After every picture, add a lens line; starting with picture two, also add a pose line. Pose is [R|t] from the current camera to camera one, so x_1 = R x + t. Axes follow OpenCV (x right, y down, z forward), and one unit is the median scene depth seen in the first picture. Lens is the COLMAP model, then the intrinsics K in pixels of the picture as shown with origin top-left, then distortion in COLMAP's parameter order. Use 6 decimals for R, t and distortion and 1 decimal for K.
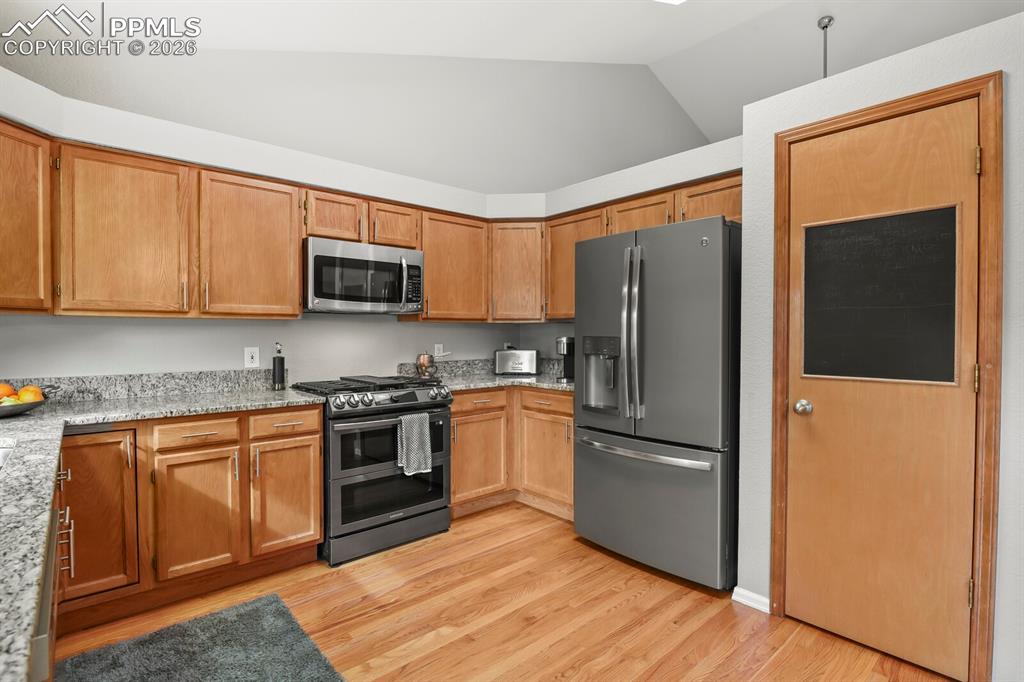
lens RADIAL K [[497.9, 0, 516.9], [0, 497.9, 341.1], [0, 0, 1]] dist [-0.000687, -0.010592]
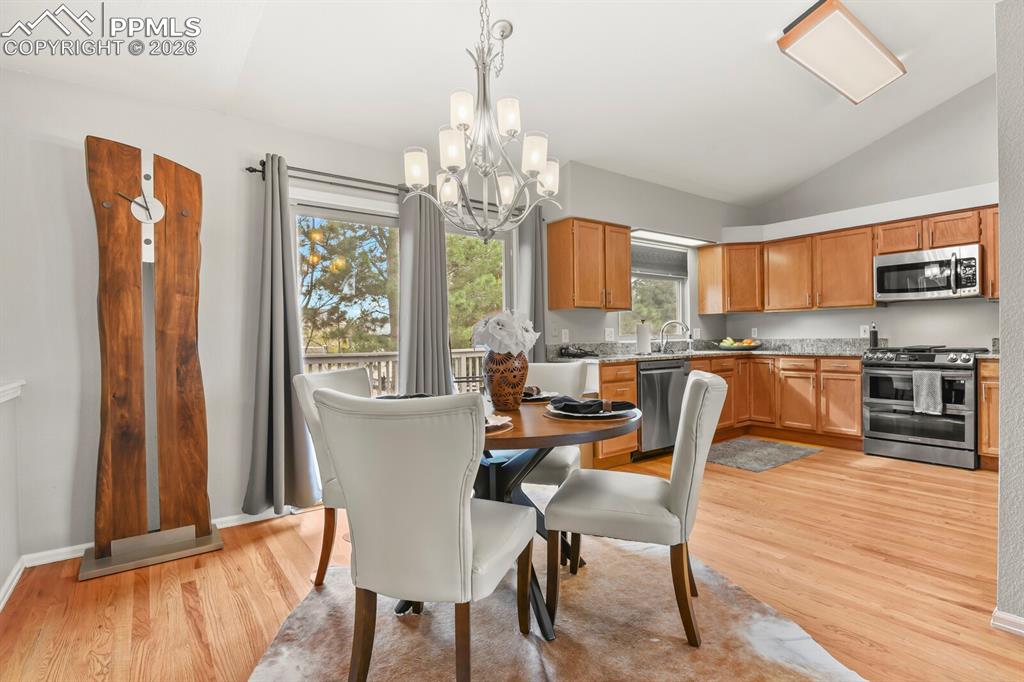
lens RADIAL K [[490.7, 0, 517.3], [0, 490.7, 341.1], [0, 0, 1]] dist [-0.009774, -0.000610]
pose [[-0.088370, 0.009262, -0.996045, 1.359352], [-0.002799, 0.999951, 0.009547, 0.059494], [0.996084, 0.003631, -0.088340, -0.021877]]
